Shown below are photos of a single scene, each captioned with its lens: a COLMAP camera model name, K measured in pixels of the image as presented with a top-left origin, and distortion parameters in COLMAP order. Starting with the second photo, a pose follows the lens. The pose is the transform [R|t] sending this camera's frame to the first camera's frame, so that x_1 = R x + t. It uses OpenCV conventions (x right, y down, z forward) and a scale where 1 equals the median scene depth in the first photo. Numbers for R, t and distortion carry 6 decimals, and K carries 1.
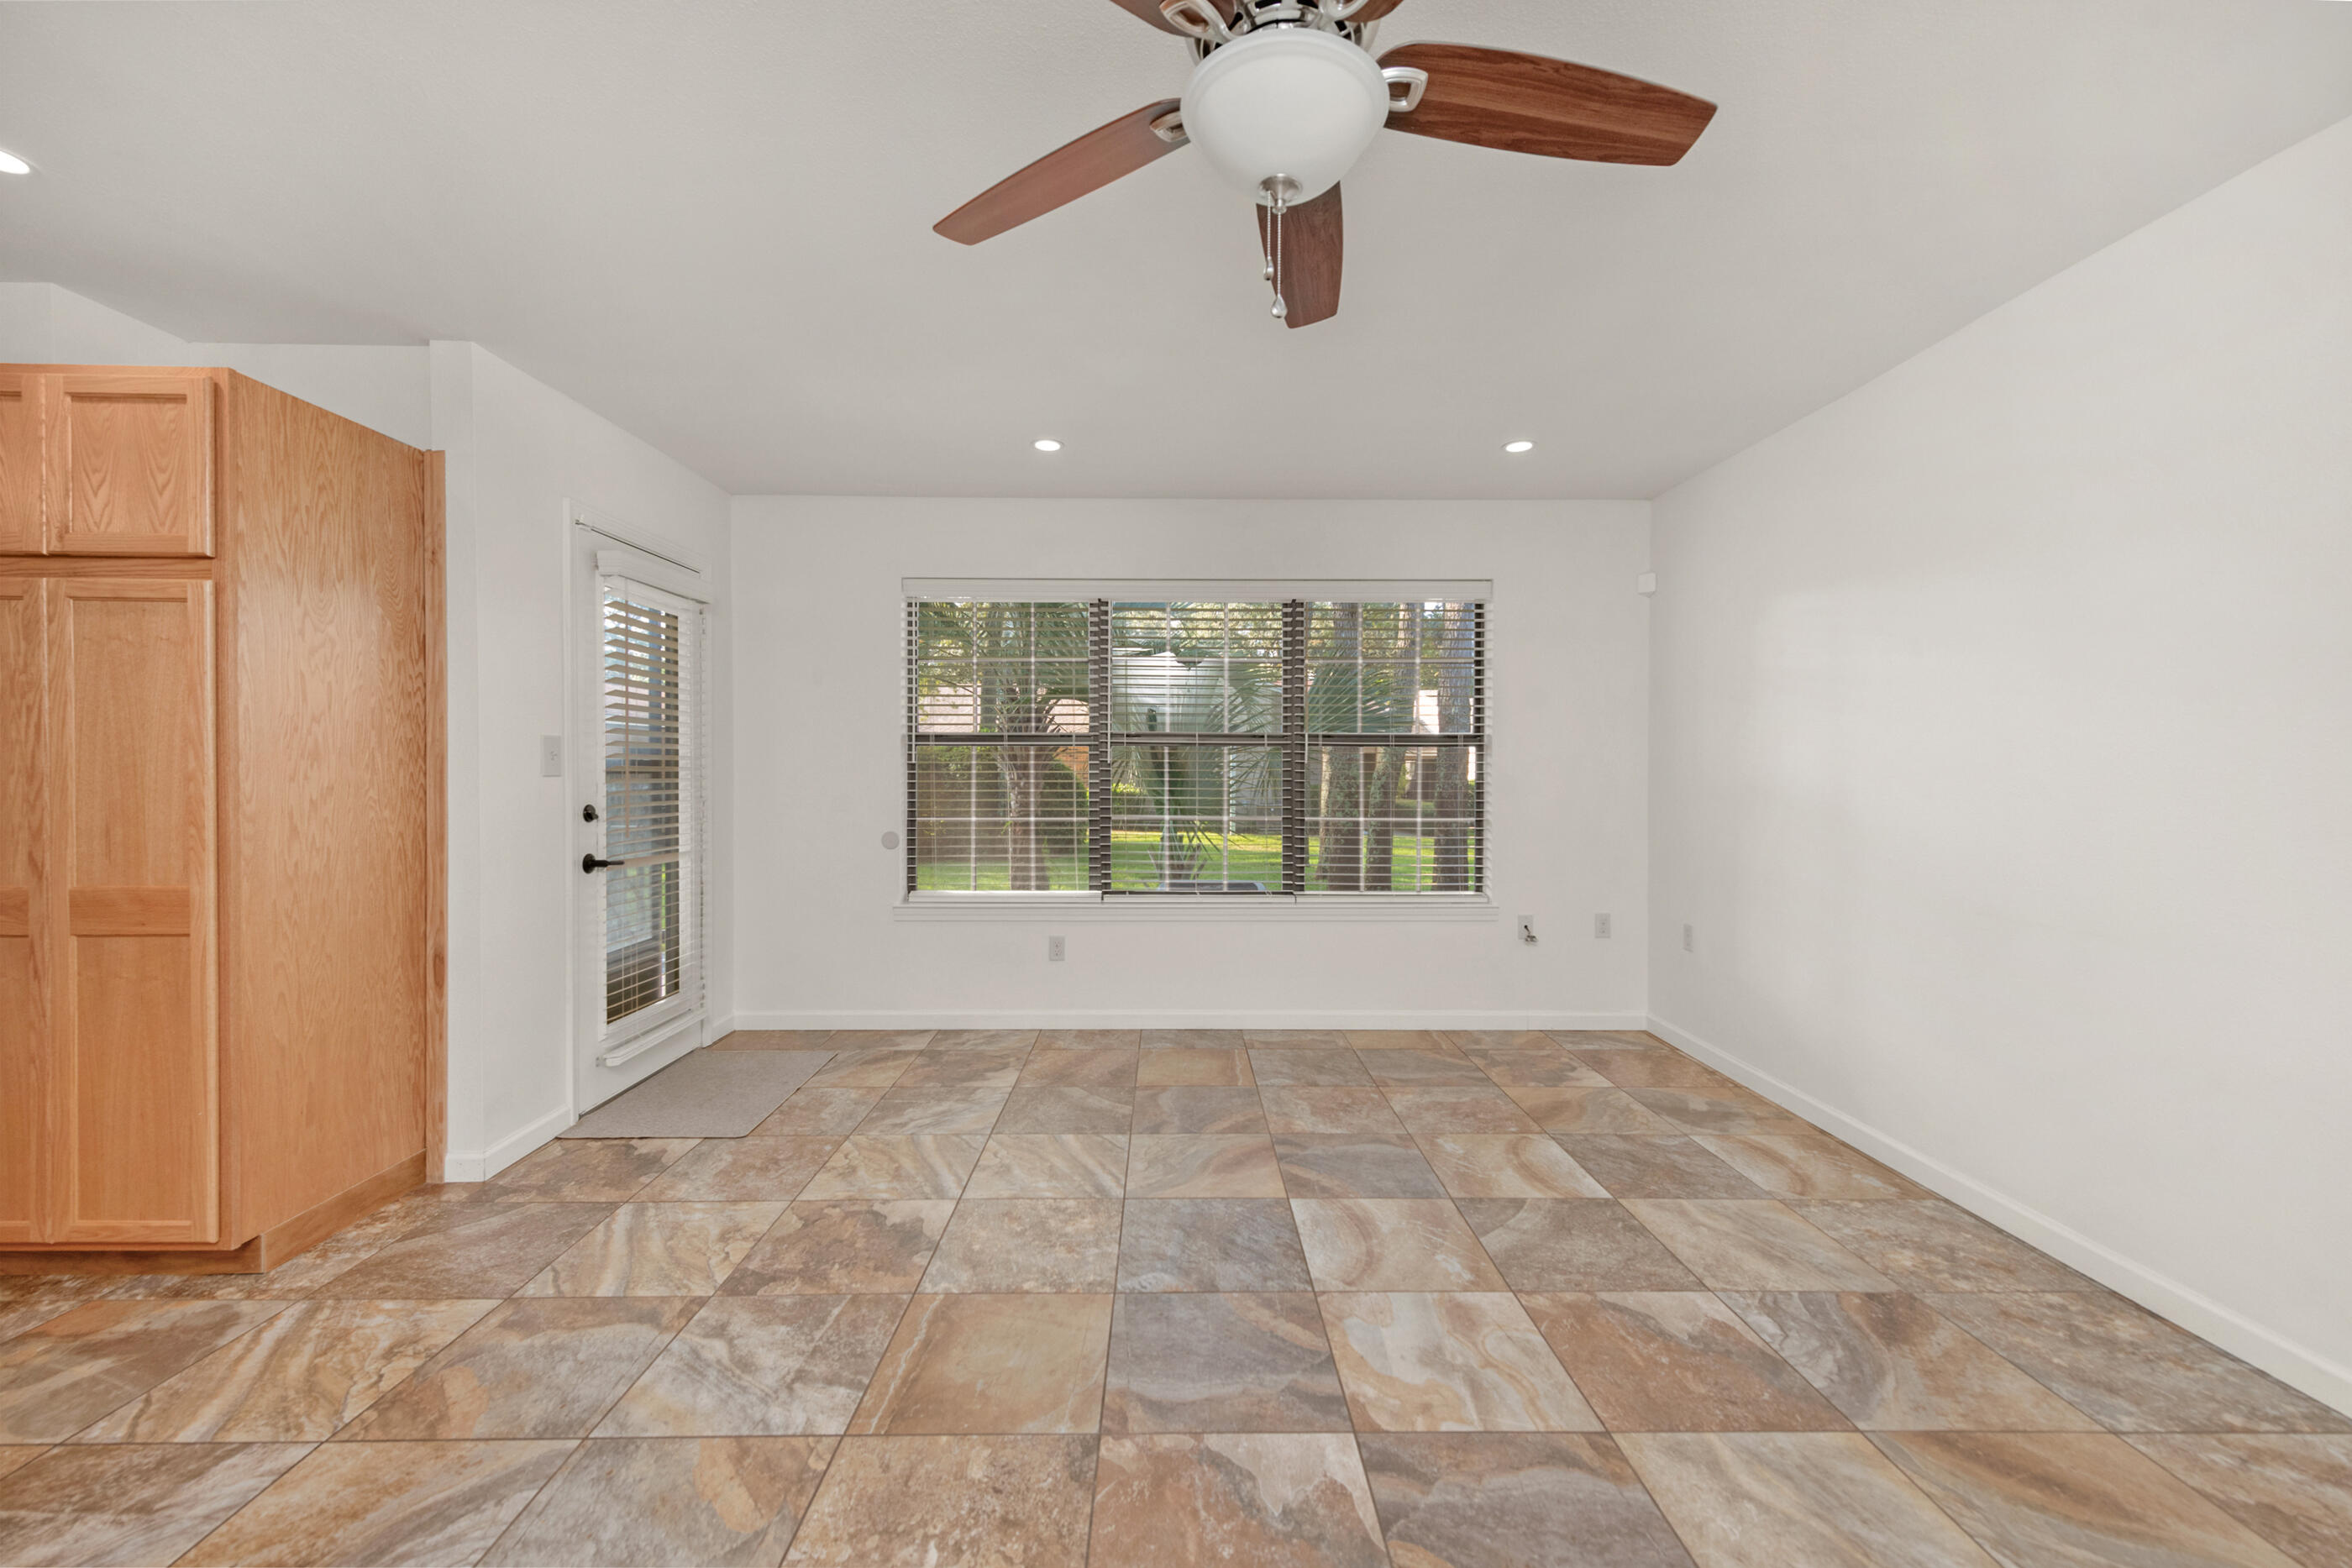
lens RADIAL K [[945.3, 0, 1183.5], [0, 945.3, 790.0], [0, 0, 1]] dist [0.002096, 0.000302]
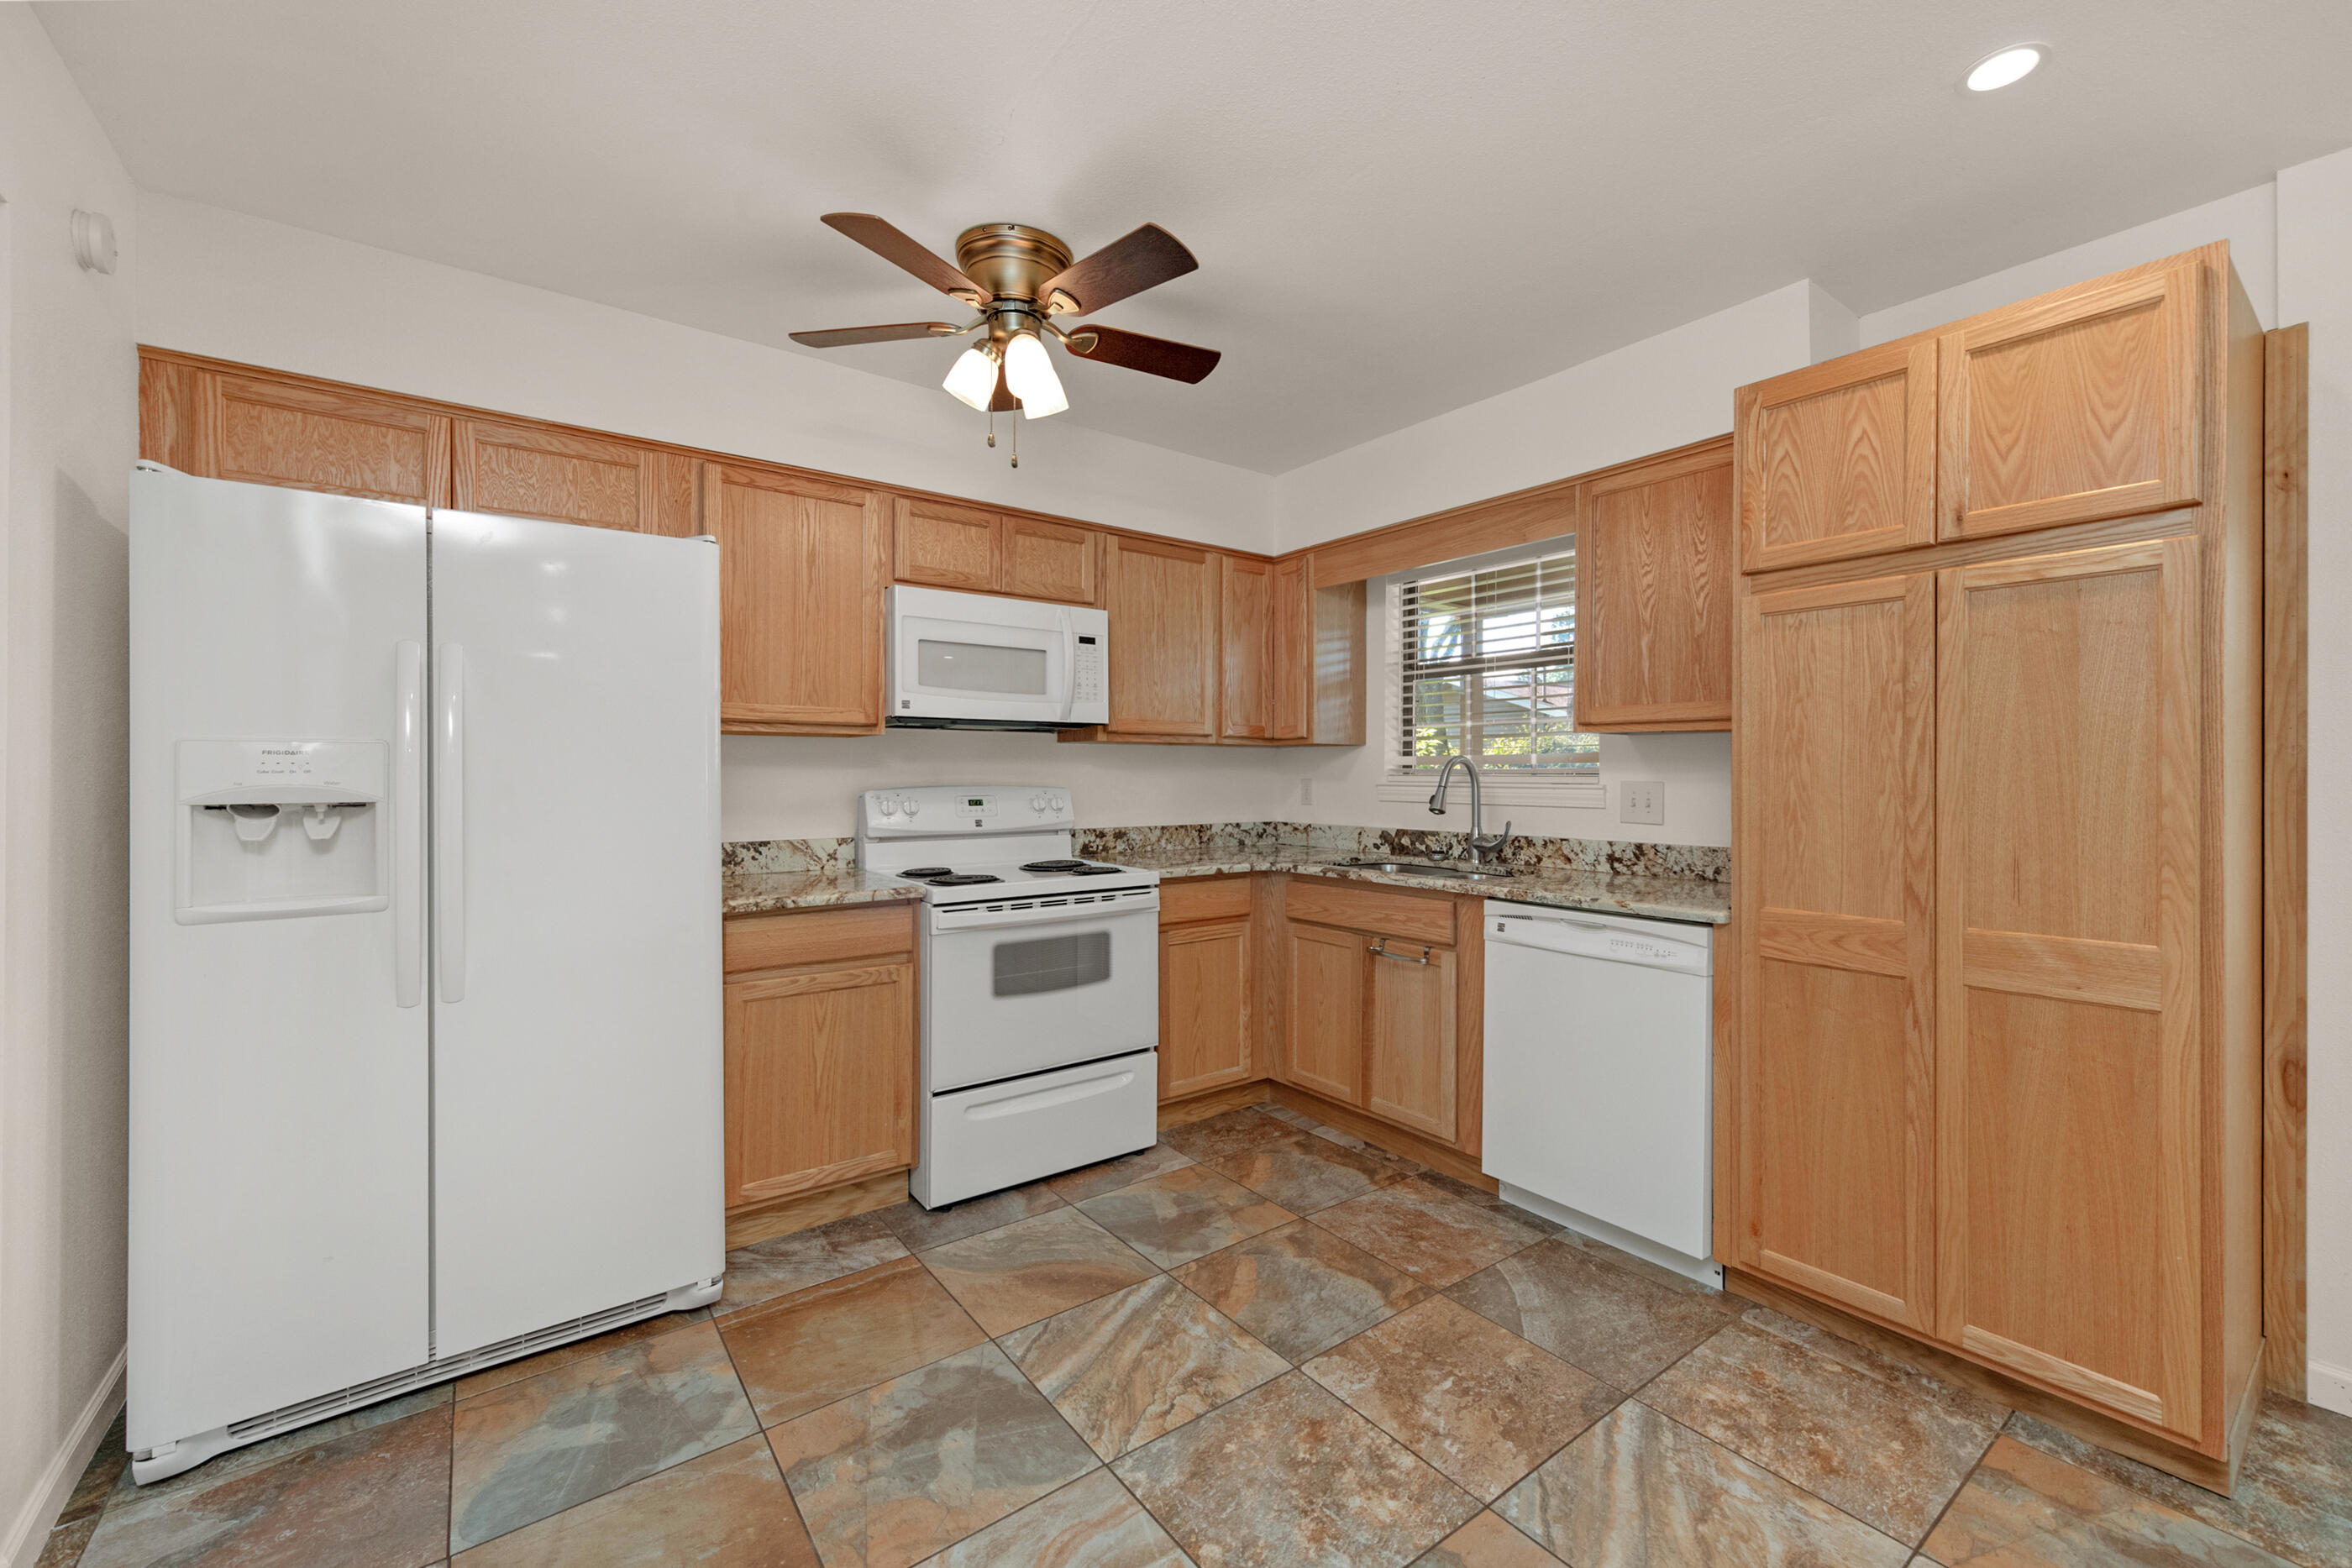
lens RADIAL K [[957.9, 0, 1176.0], [0, 957.9, 784.0], [0, 0, 1]] dist [0.000024, -0.000348]
pose [[0.570762, 0.001770, -0.821113, -0.869070], [-0.015387, 0.999845, -0.008541, -0.008952], [0.820971, 0.017510, 0.570701, -0.073163]]
